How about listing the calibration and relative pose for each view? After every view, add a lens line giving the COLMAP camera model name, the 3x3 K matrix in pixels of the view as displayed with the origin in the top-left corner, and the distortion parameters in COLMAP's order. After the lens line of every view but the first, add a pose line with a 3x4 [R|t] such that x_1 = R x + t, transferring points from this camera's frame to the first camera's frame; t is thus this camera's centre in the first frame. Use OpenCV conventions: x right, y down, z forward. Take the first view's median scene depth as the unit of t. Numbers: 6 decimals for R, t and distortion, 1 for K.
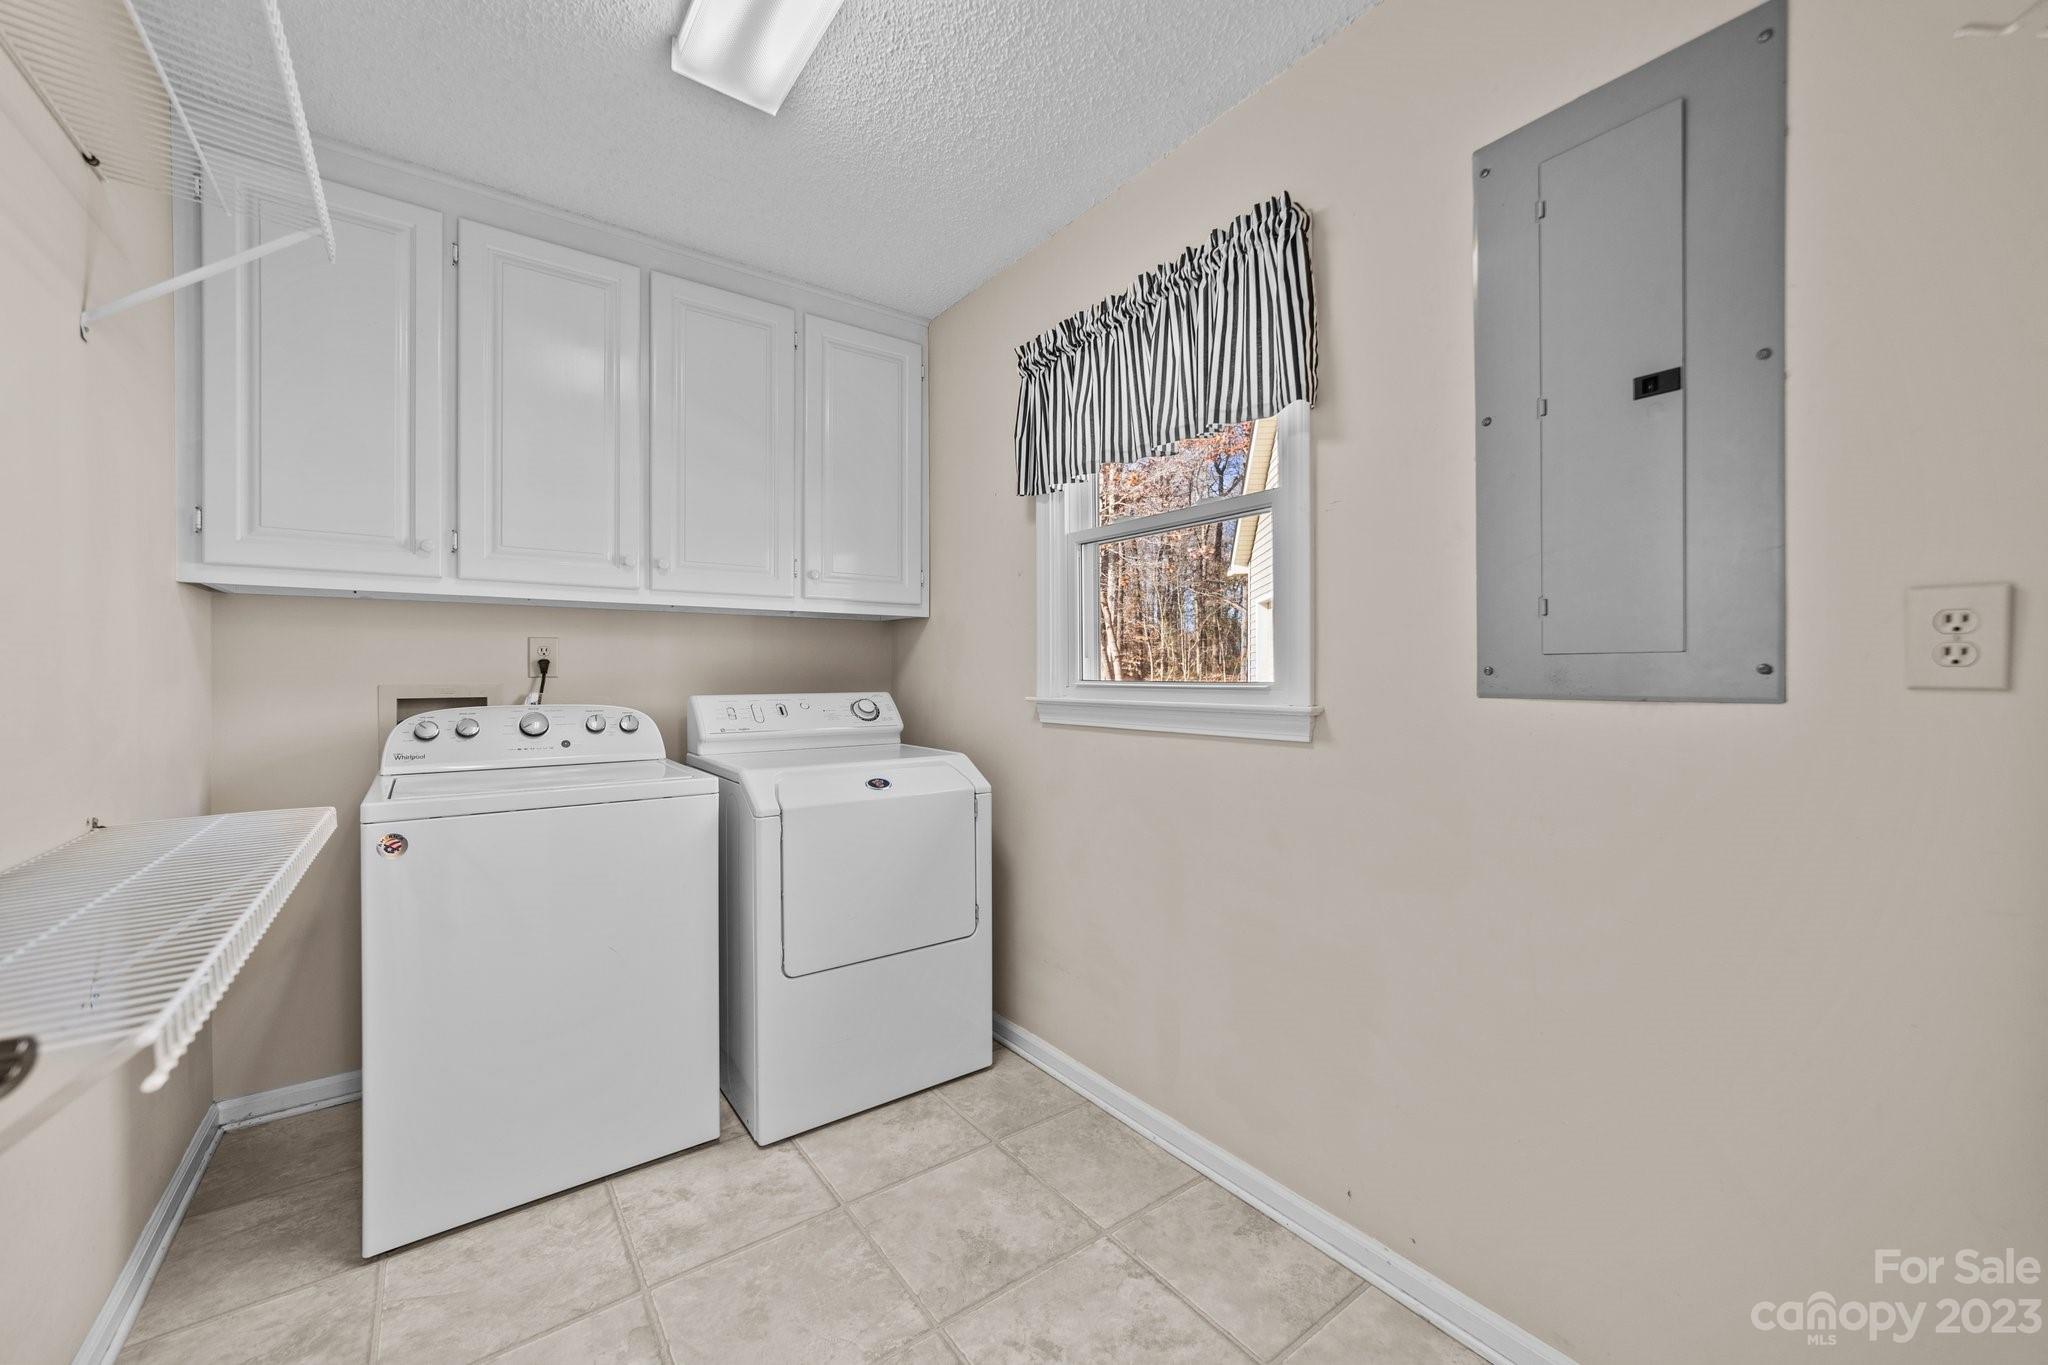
lens RADIAL K [[789.1, 0, 1026.3], [0, 789.1, 683.6], [0, 0, 1]] dist [-0.020066, 0.010169]
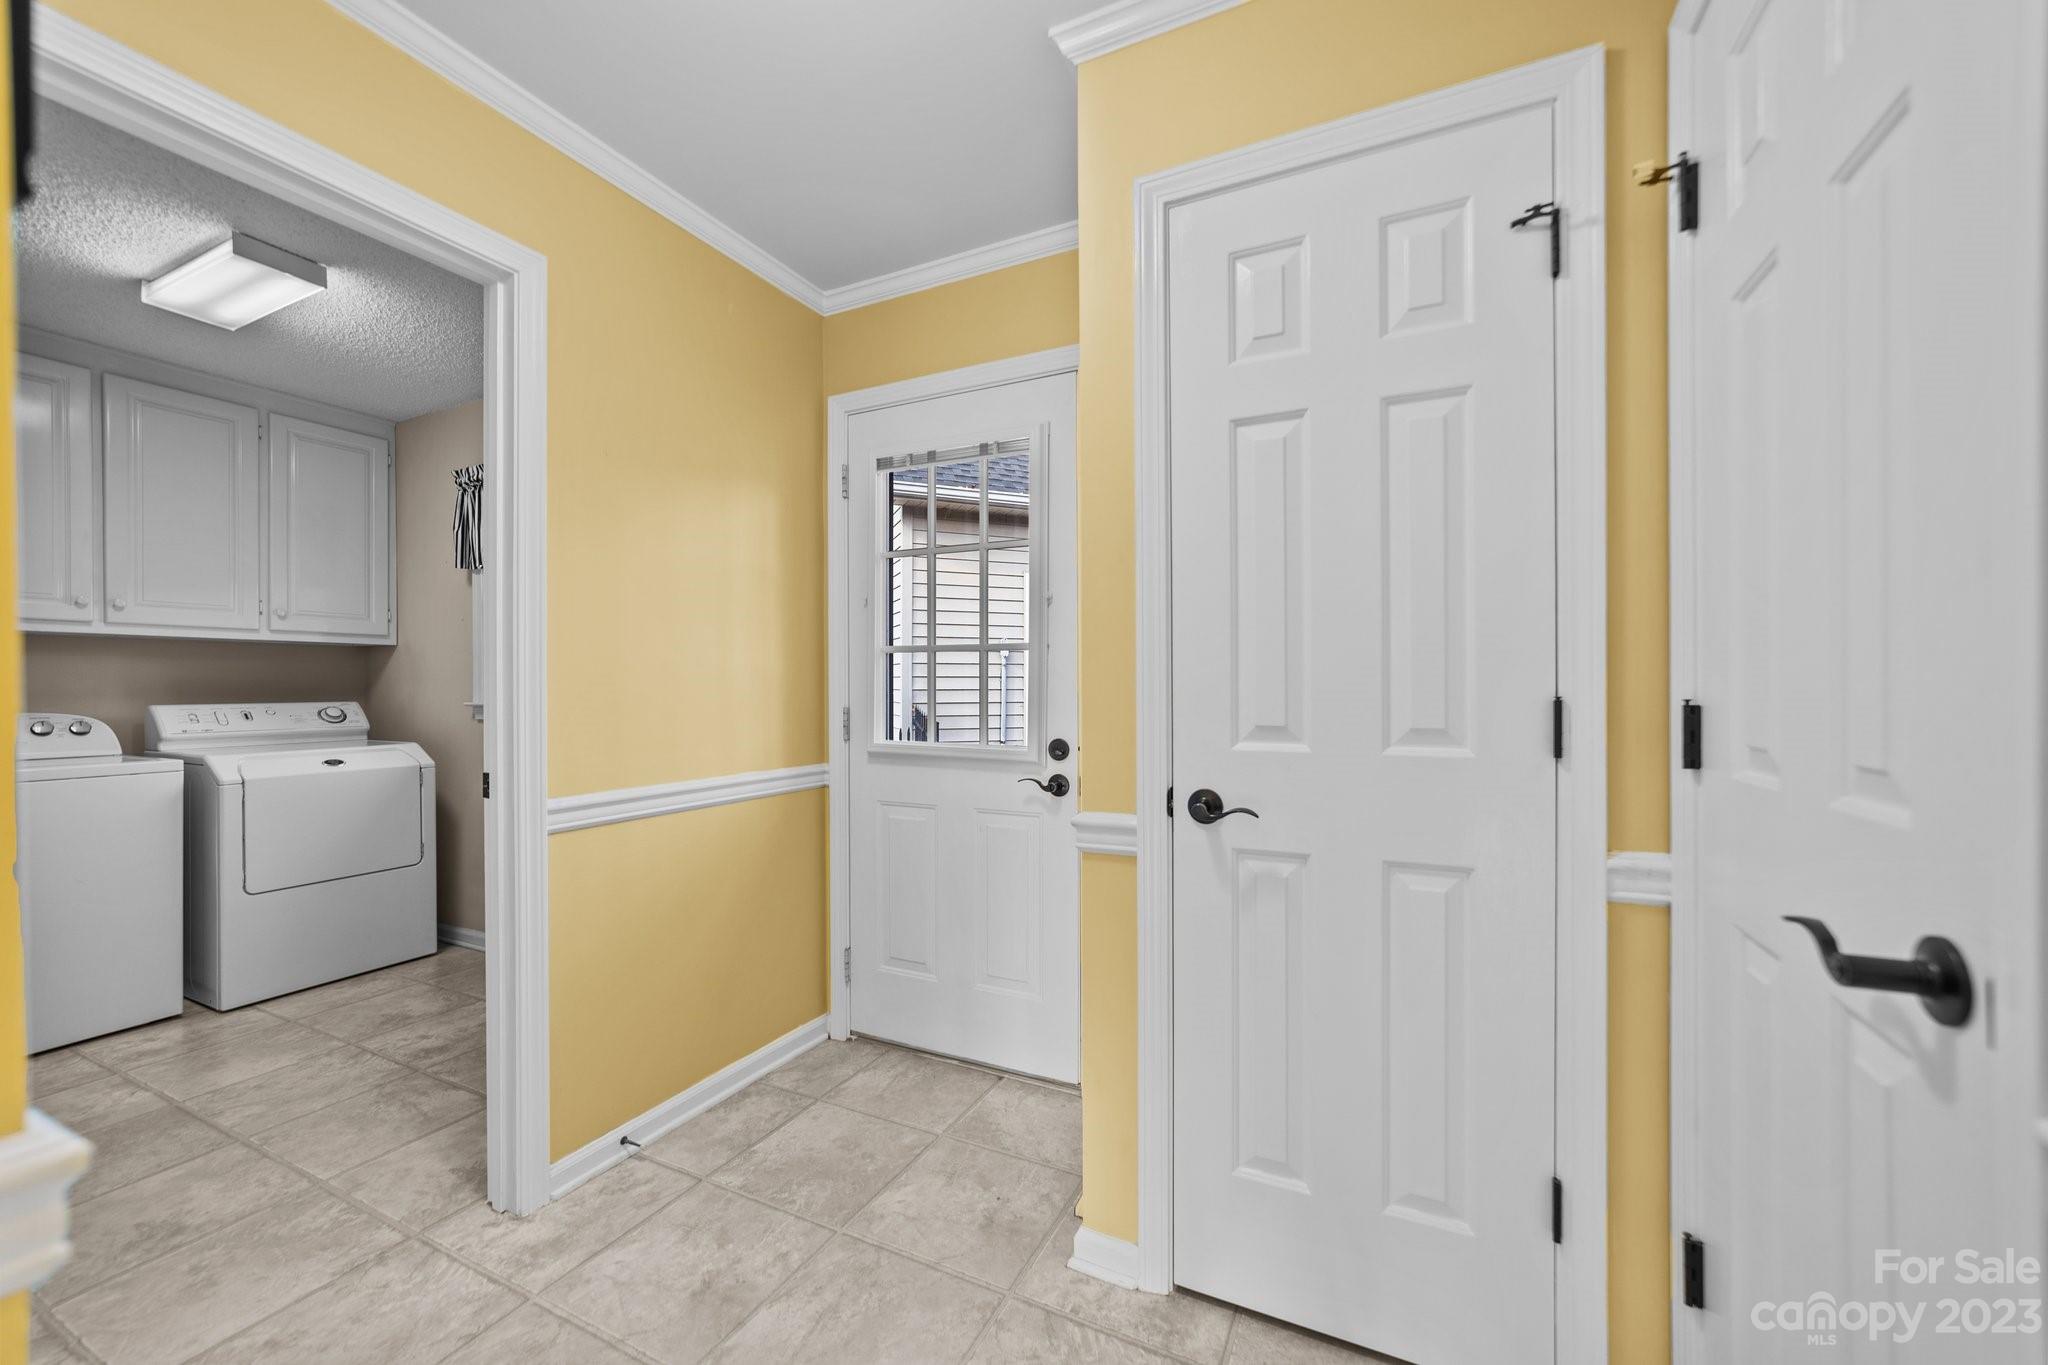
lens RADIAL K [[797.5, 0, 1019.6], [0, 797.5, 686.5], [0, 0, 1]] dist [-0.001273, 0.006521]
pose [[0.896452, -0.004772, 0.443116, 0.275989], [0.011515, 0.999855, -0.012527, 0.018331], [-0.442992, 0.016332, 0.896377, -0.835562]]
